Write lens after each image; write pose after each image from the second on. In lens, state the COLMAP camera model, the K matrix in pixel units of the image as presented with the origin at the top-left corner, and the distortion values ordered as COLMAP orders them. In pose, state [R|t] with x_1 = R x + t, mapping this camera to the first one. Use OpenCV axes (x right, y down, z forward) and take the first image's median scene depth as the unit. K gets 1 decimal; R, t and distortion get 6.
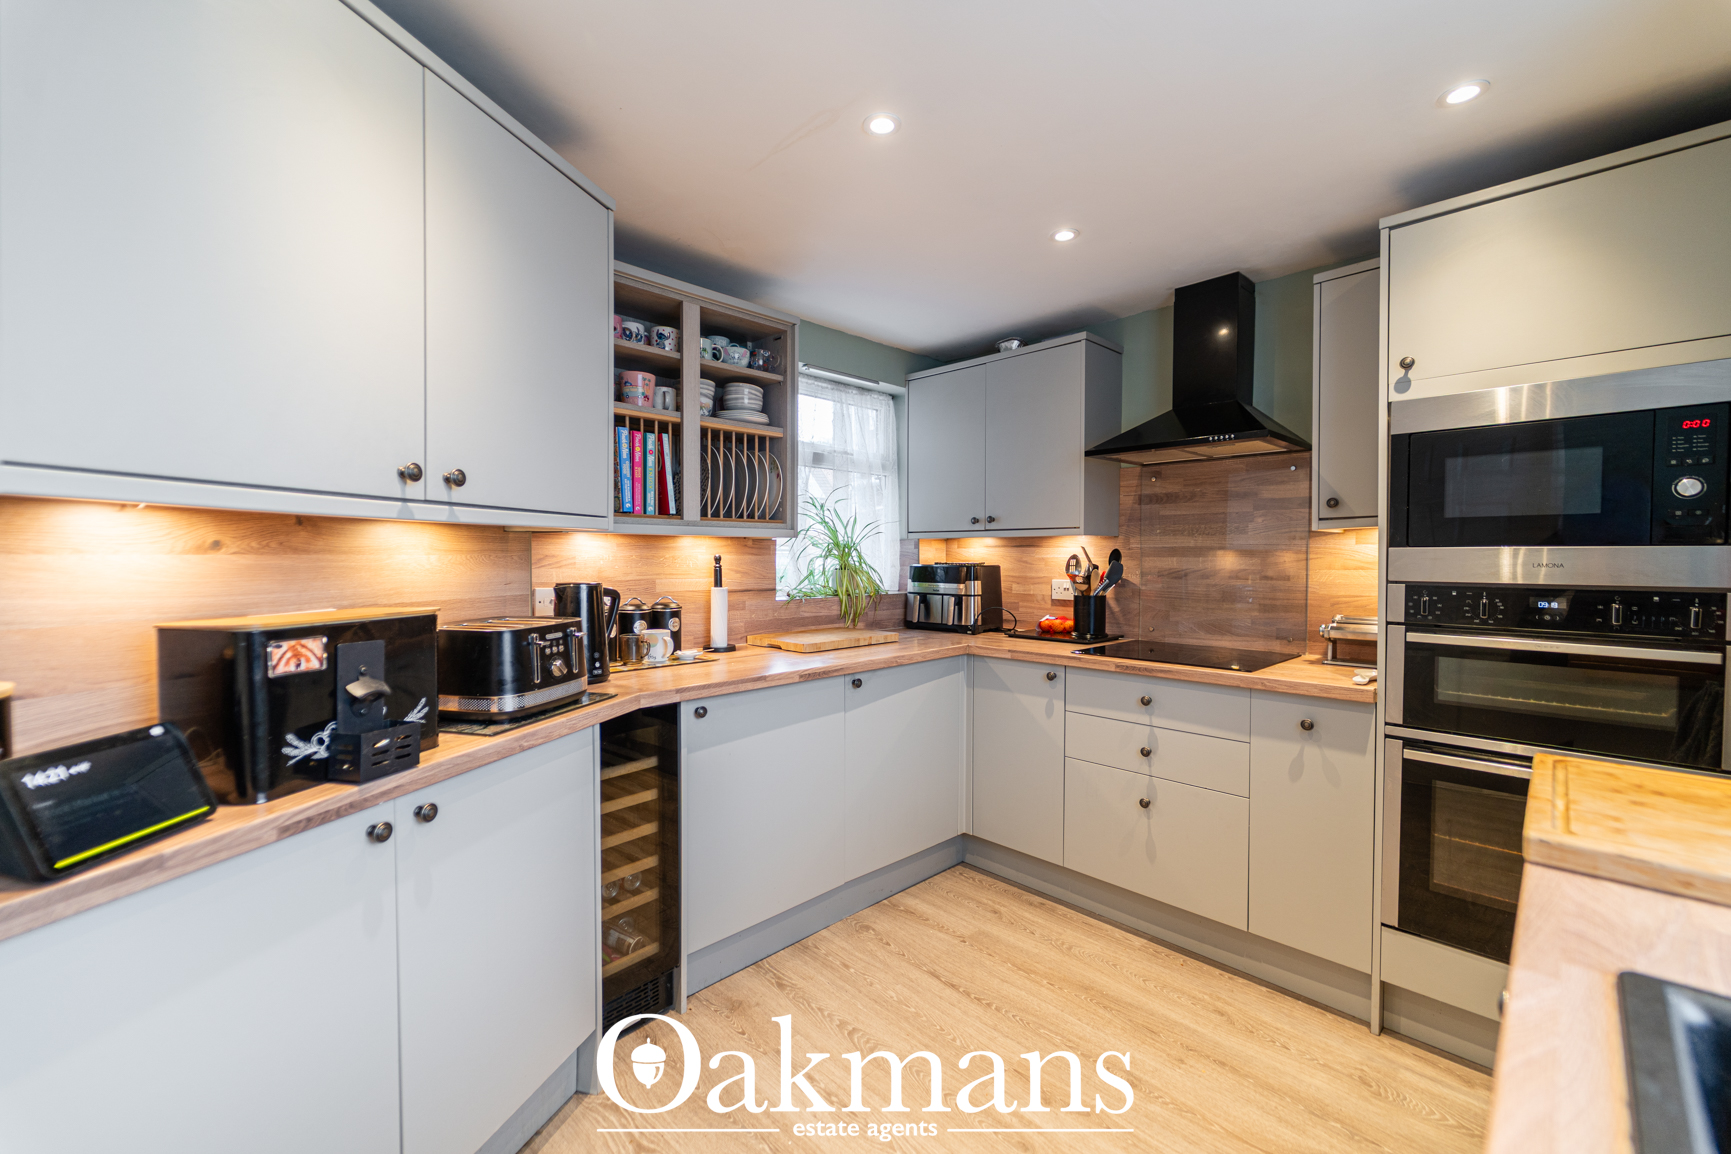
lens RADIAL K [[702.1, 0, 853.1], [0, 702.1, 574.5], [0, 0, 1]] dist [0.000125, -0.000271]
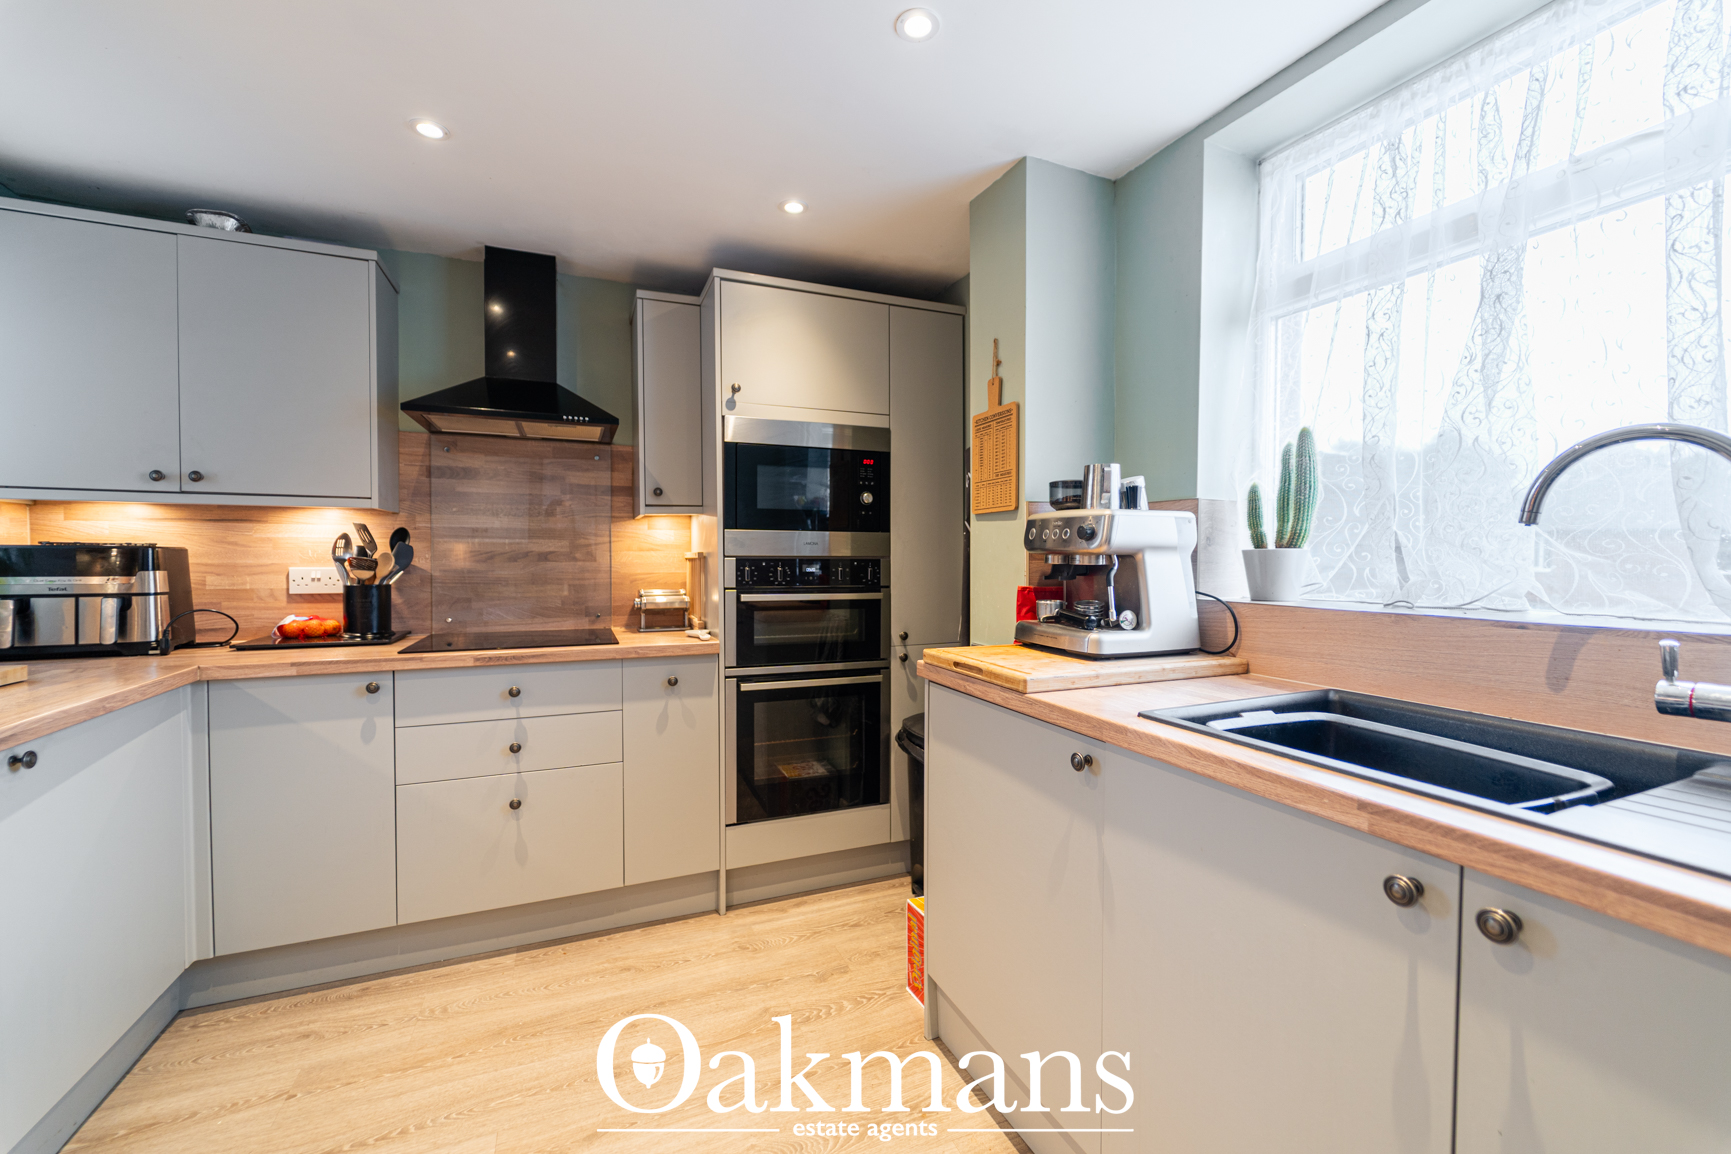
lens RADIAL K [[713.2, 0, 874.0], [0, 713.2, 574.7], [0, 0, 1]] dist [0.004328, -0.002955]
pose [[0.348158, -0.022133, 0.937175, -0.260012], [0.021674, 0.999644, 0.015557, 0.020993], [-0.937185, 0.014896, 0.348514, 0.212865]]
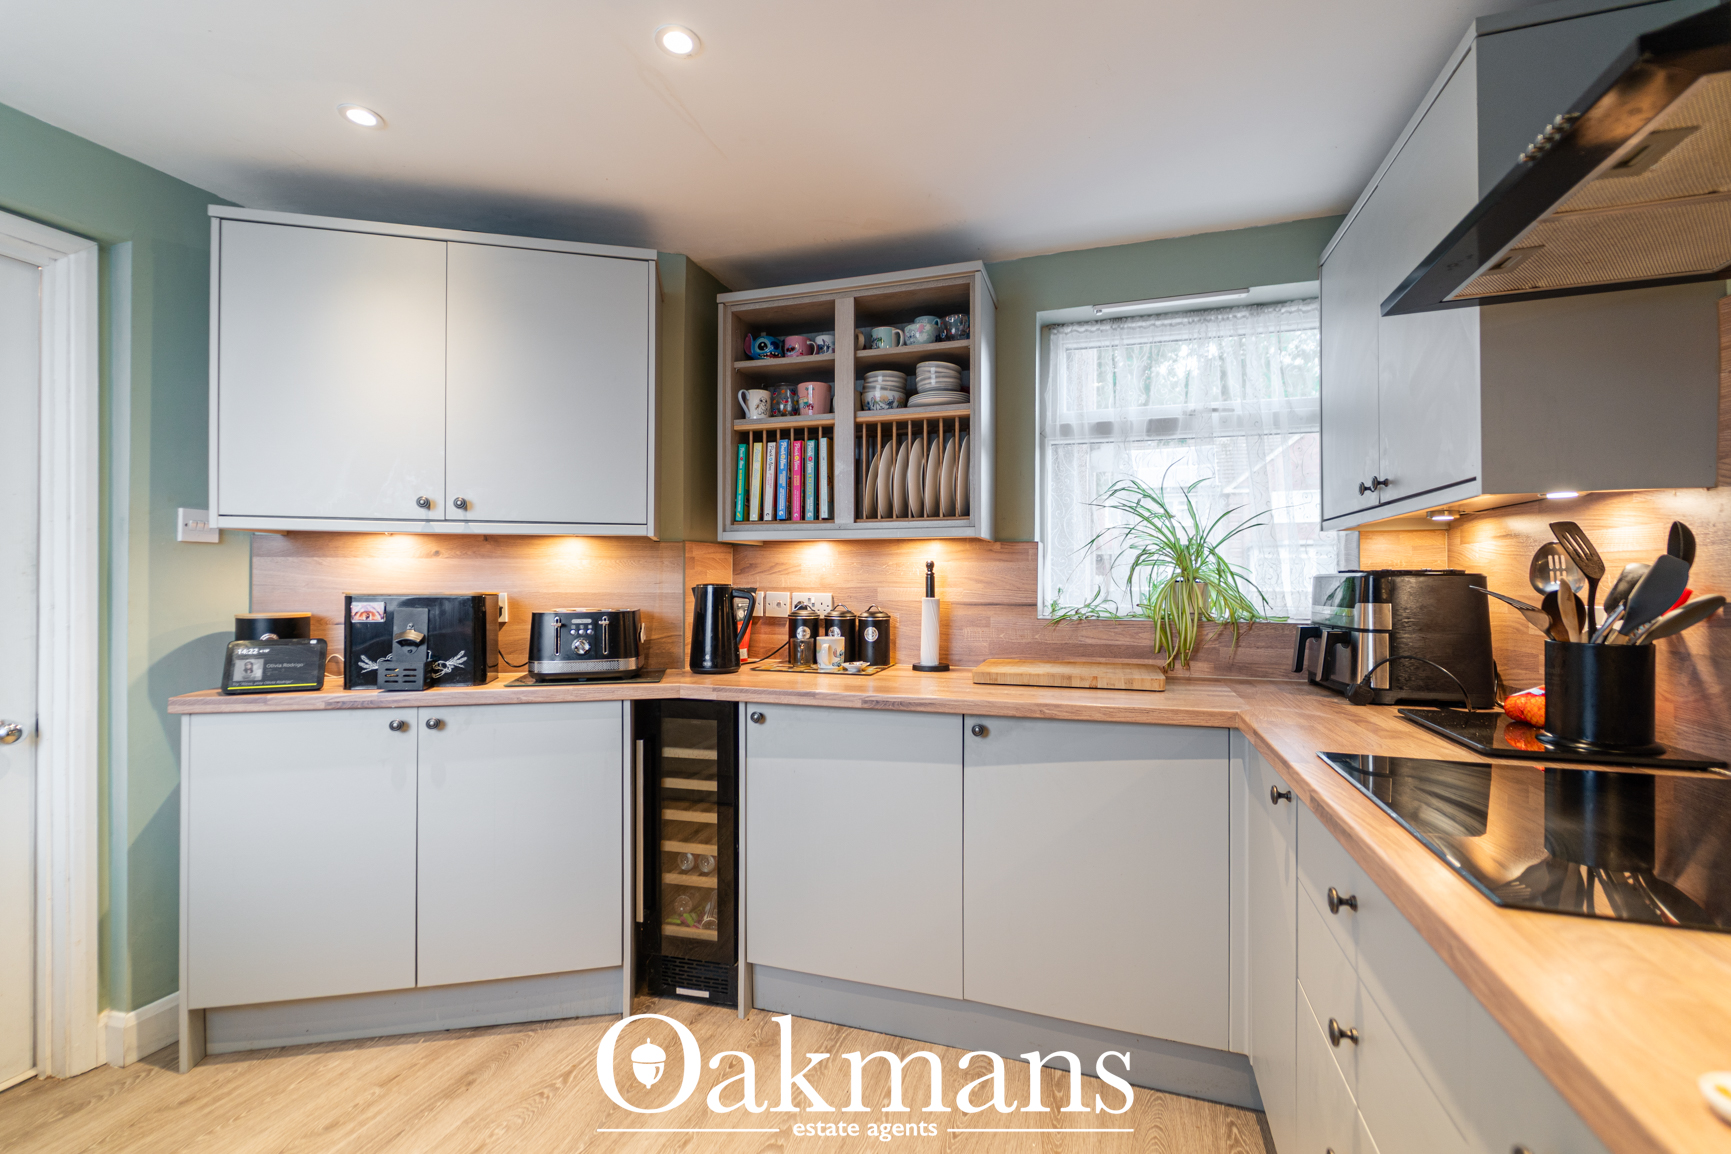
lens RADIAL K [[713.4, 0, 866.6], [0, 713.4, 575.4], [0, 0, 1]] dist [0.000233, -0.000337]
pose [[0.479540, -0.006132, -0.877499, 0.582437], [-0.025698, 0.999449, -0.021028, 0.011728], [0.877144, 0.032634, 0.479118, 0.519905]]
